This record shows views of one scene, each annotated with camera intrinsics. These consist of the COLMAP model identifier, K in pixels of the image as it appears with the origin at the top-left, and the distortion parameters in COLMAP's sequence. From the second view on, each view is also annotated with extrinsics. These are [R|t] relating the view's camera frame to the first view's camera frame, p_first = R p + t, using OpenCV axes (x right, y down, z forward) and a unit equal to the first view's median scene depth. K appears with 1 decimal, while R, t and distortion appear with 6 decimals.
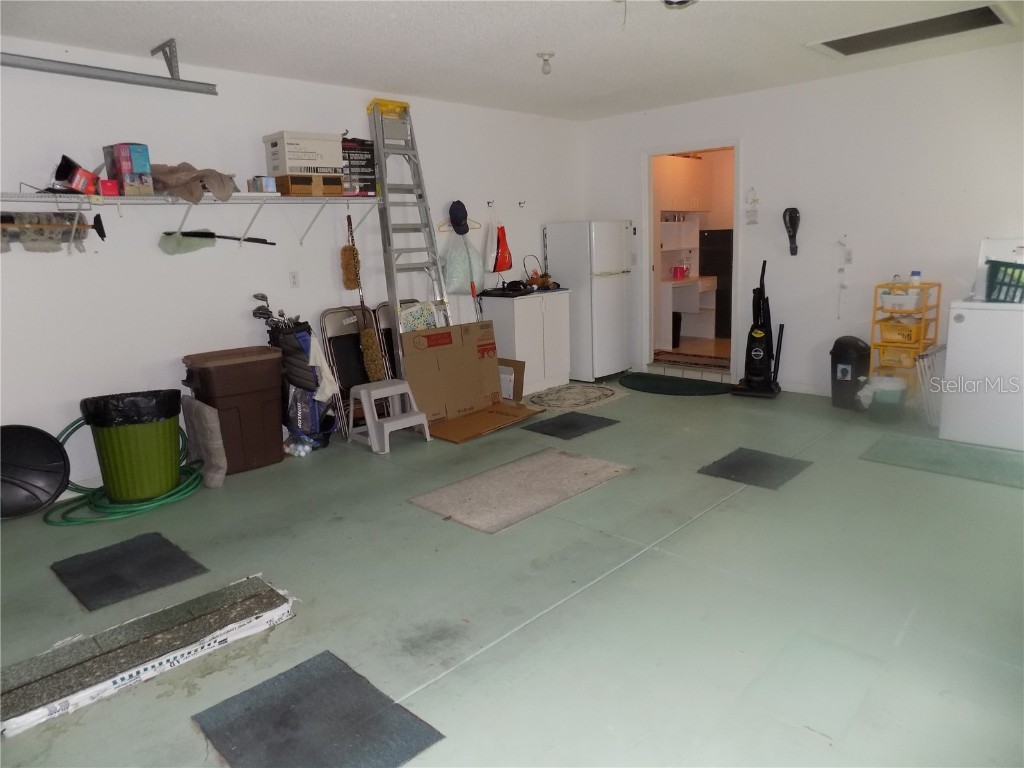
lens RADIAL K [[687.3, 0, 512.6], [0, 687.3, 377.9], [0, 0, 1]] dist [-0.094122, 0.087273]
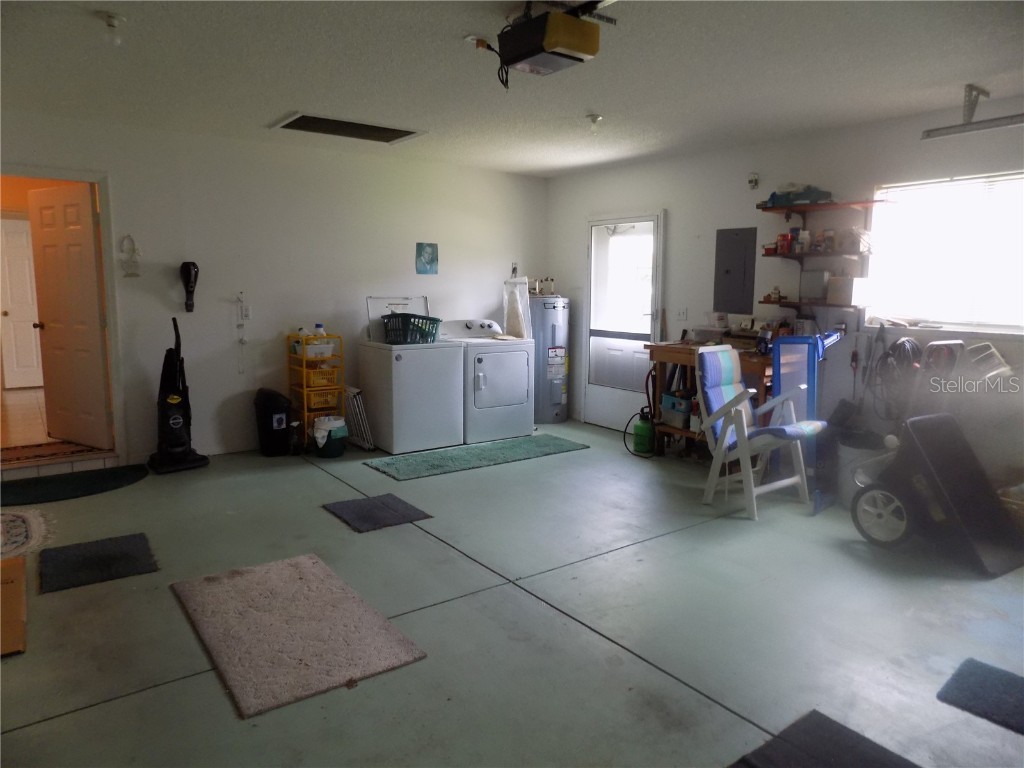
lens RADIAL K [[687.3, 0, 512.6], [0, 687.3, 377.9], [0, 0, 1]] dist [-0.094122, 0.087273]
pose [[0.159372, -0.091125, 0.983004, -0.512712], [0.178725, 0.981941, 0.062051, -0.080369], [-0.970906, 0.165798, 0.172780, 0.484349]]
